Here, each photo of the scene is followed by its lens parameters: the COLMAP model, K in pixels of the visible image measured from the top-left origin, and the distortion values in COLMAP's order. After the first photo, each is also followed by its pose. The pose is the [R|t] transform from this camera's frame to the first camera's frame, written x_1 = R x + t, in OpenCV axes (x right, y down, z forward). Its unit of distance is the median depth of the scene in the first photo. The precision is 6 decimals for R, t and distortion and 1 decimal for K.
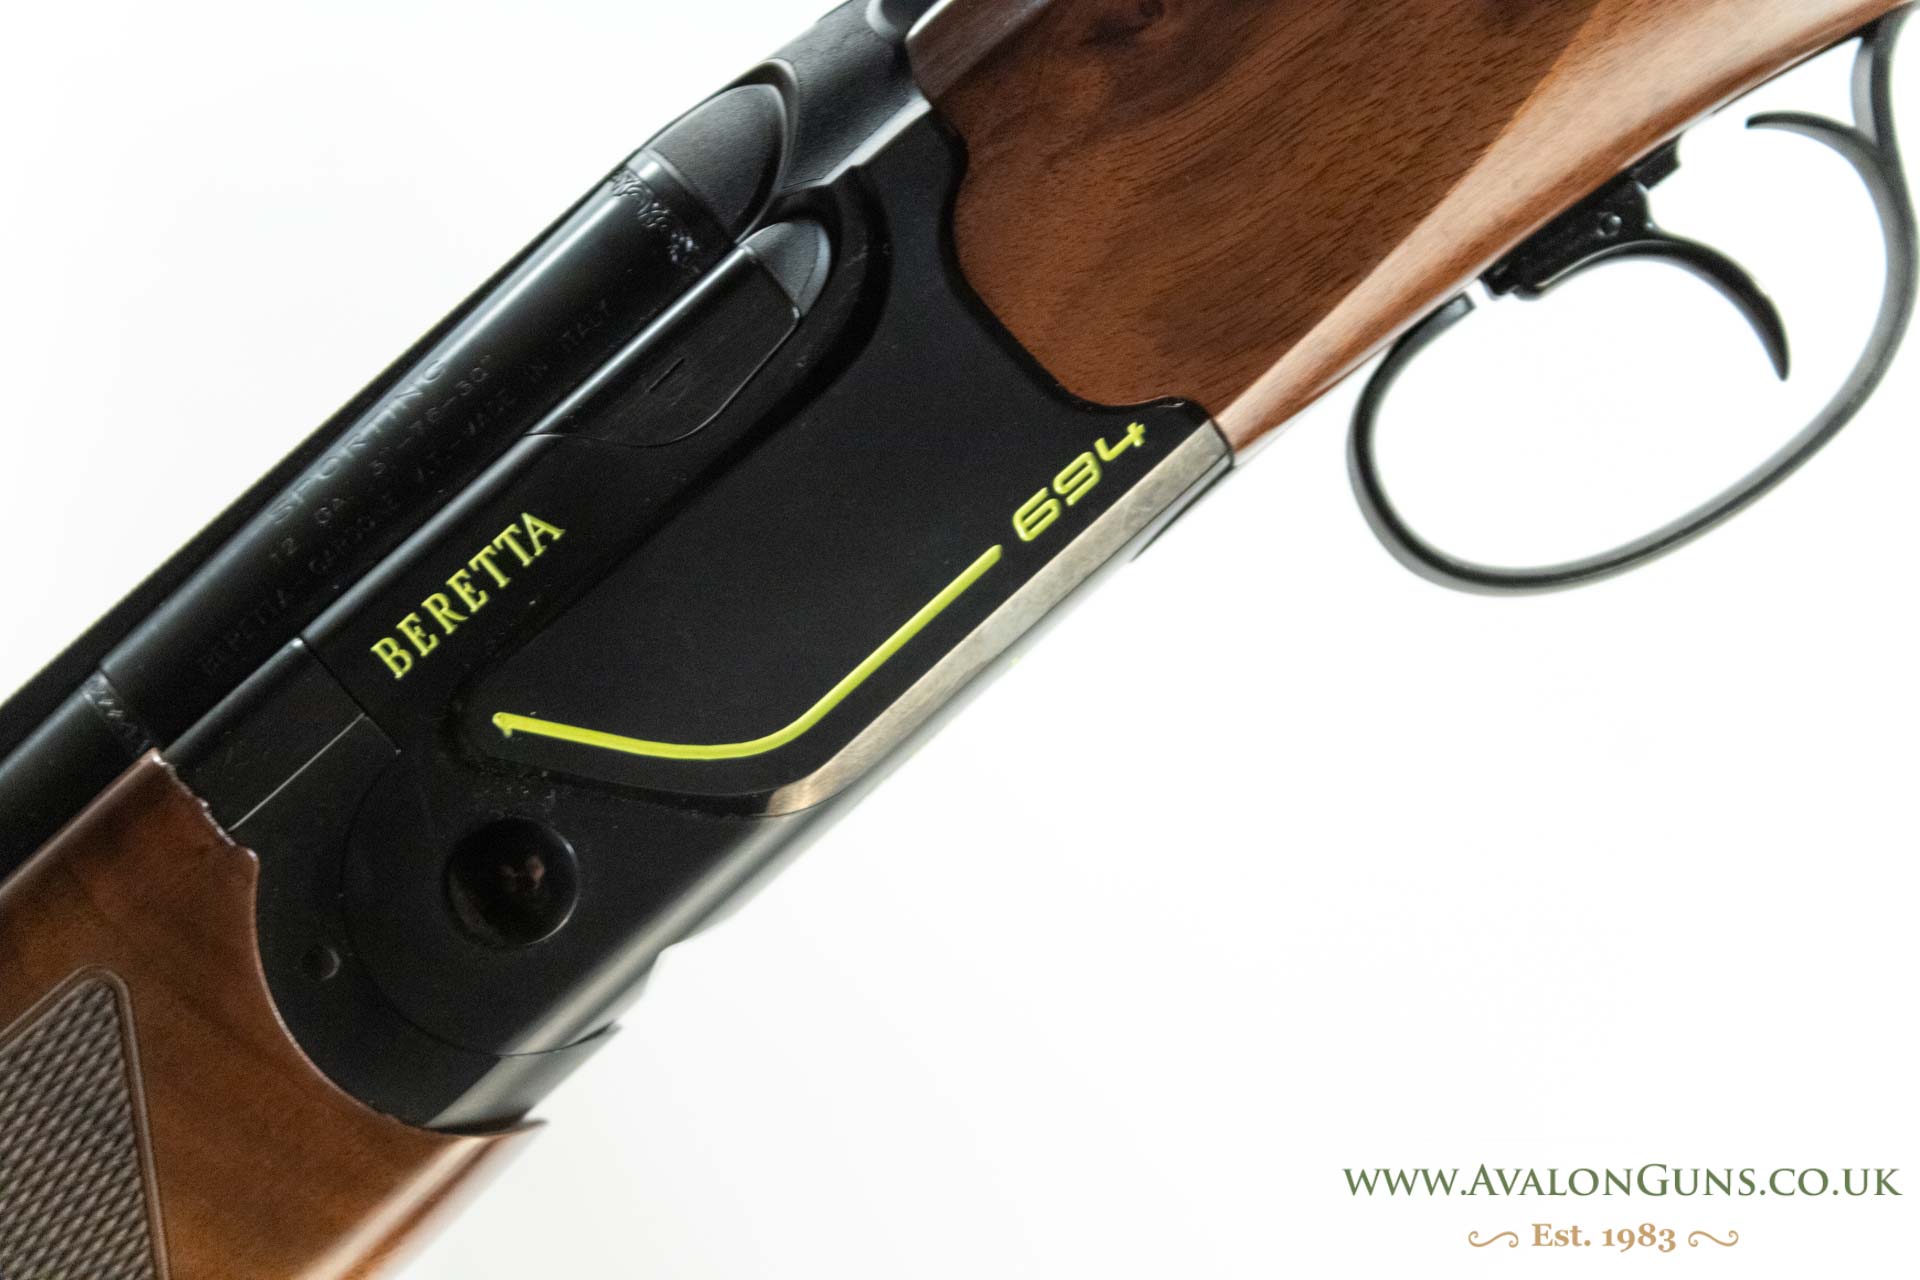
lens RADIAL K [[4953.3, 0, 963.0], [0, 4953.3, 640.8], [0, 0, 1]] dist [0.189783, 0.000000]
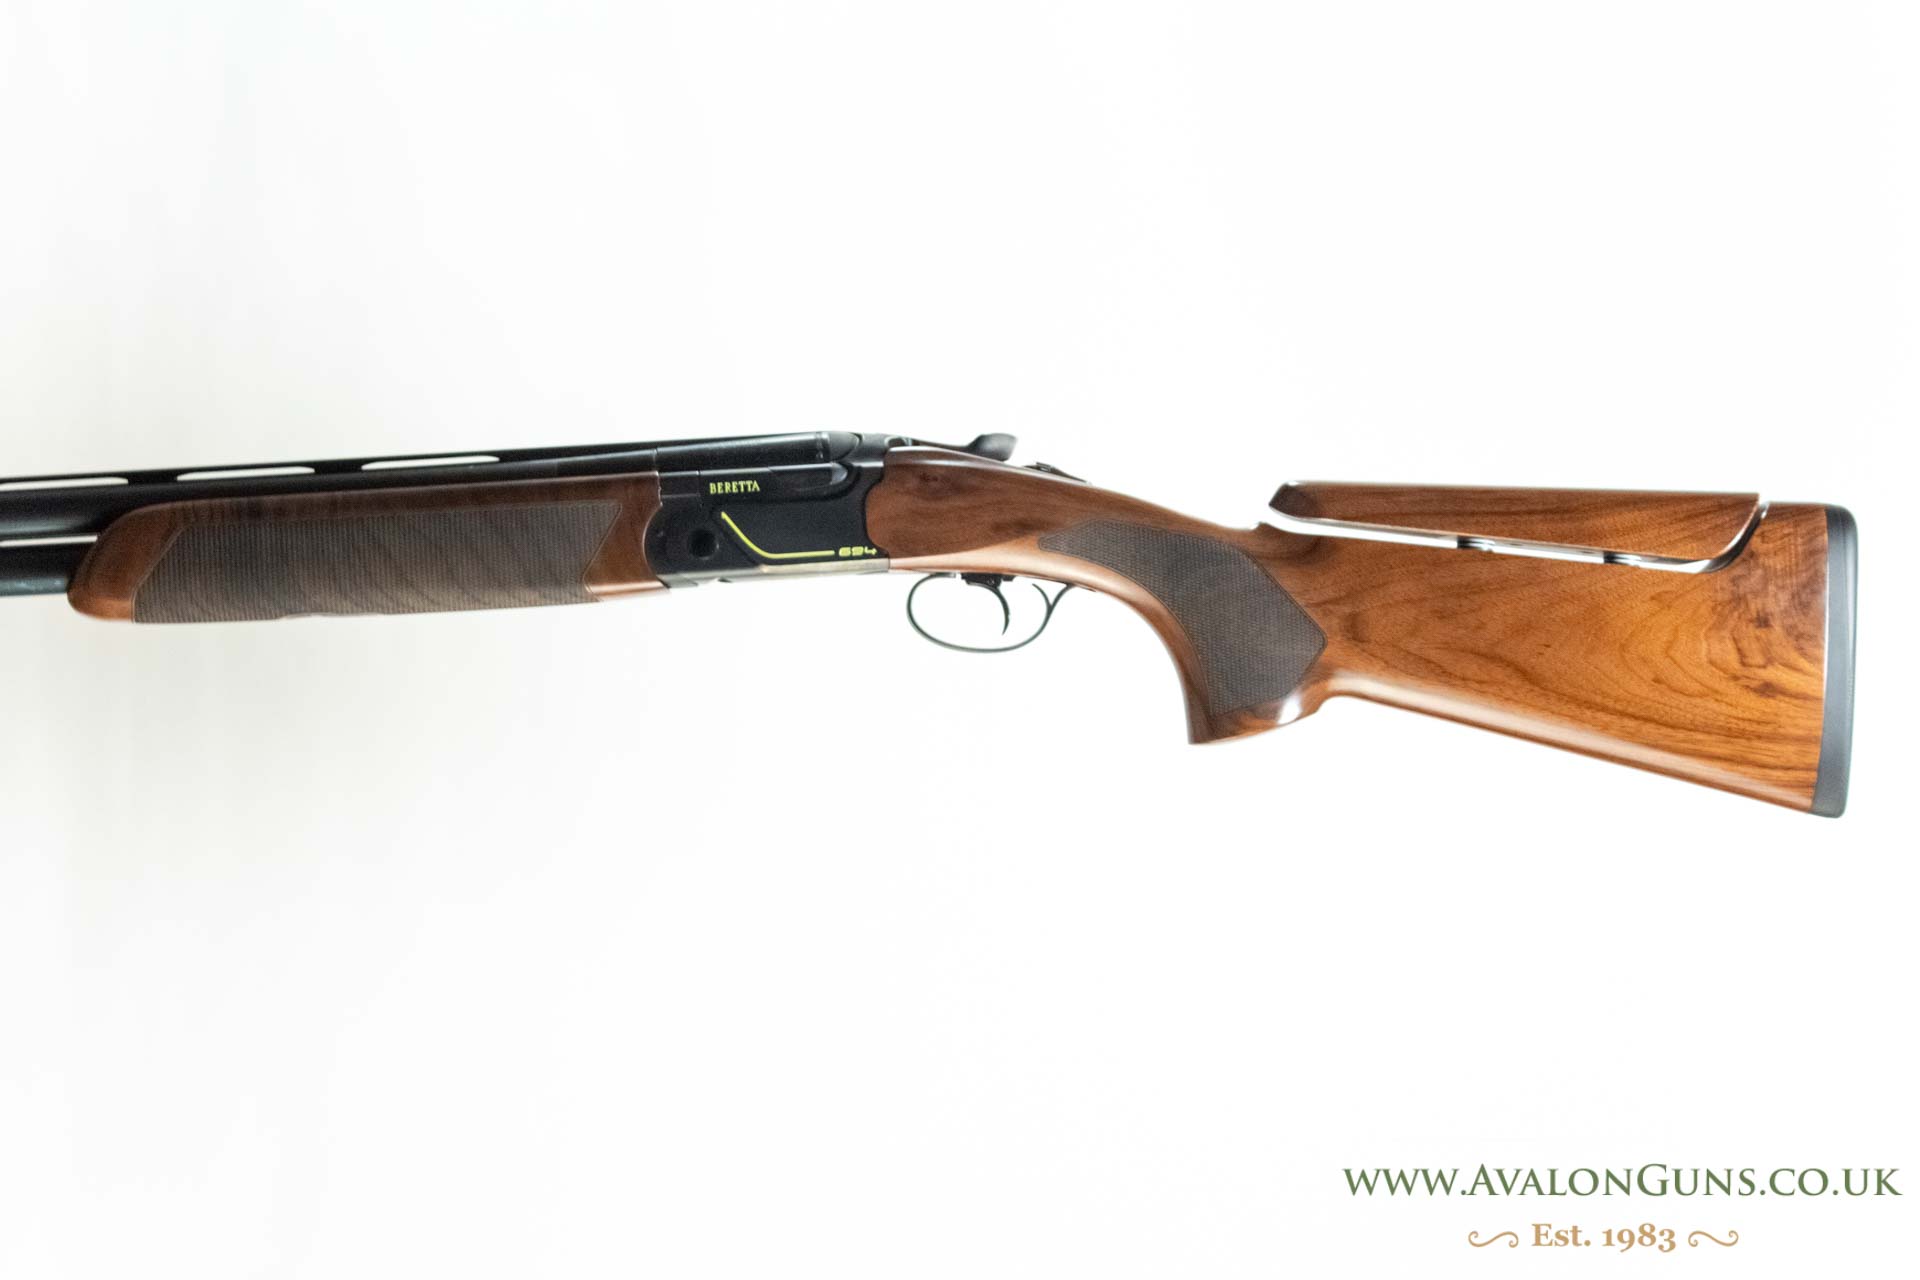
lens RADIAL K [[4070.7, 0, 960.7], [0, 4070.7, 639.0], [0, 0, 1]] dist [0.035534, 0.000000]
pose [[0.786299, 0.616330, 0.043250, -0.013888], [-0.615616, 0.787481, -0.029836, 0.081389], [-0.052448, -0.003165, 0.998619, -2.661688]]
